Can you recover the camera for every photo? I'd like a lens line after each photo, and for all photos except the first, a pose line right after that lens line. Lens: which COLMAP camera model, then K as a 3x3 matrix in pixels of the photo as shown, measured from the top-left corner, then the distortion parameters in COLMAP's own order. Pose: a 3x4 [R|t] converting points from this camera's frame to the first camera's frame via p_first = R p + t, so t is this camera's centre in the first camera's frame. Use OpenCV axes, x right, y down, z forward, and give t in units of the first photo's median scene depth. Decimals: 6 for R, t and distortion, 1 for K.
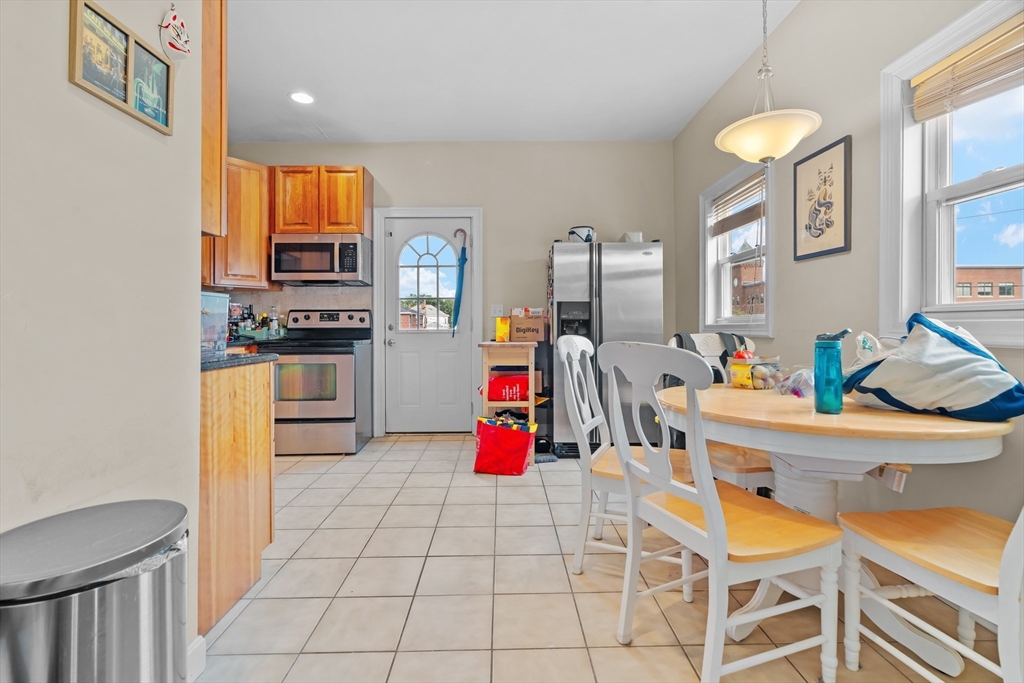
lens RADIAL K [[464.4, 0, 509.7], [0, 464.4, 325.0], [0, 0, 1]] dist [-0.000446, 0.000819]
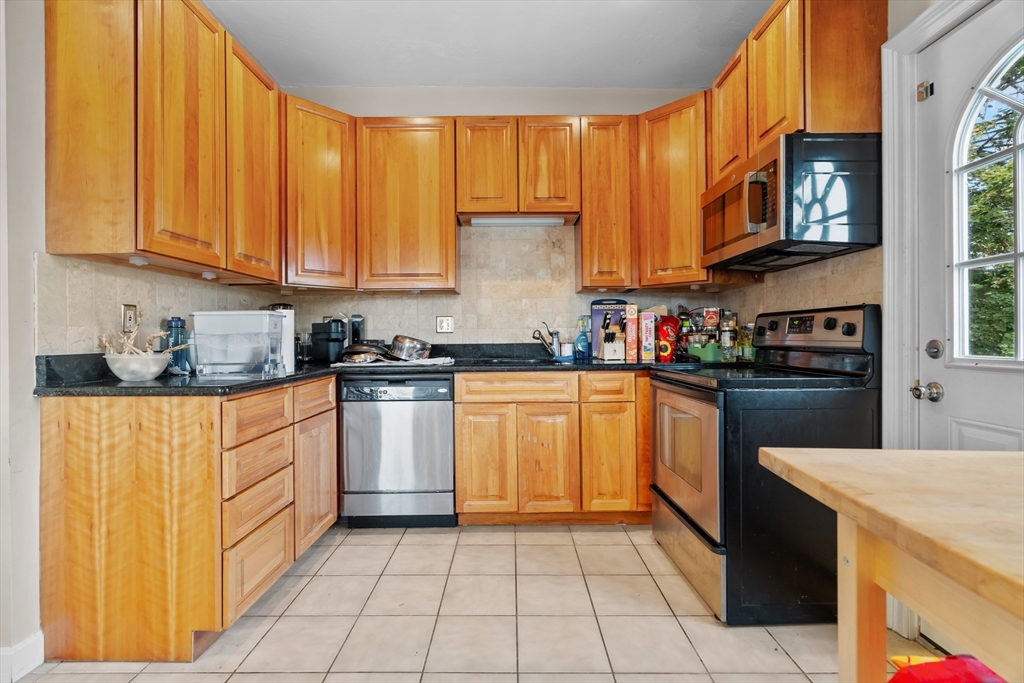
lens RADIAL K [[464.4, 0, 513.6], [0, 464.4, 336.9], [0, 0, 1]] dist [-0.000446, 0.000819]
pose [[-0.021026, 0.006656, -0.999757, 0.266969], [0.007503, 0.999951, 0.006500, -0.021925], [0.999751, -0.007364, -0.021075, 1.650605]]
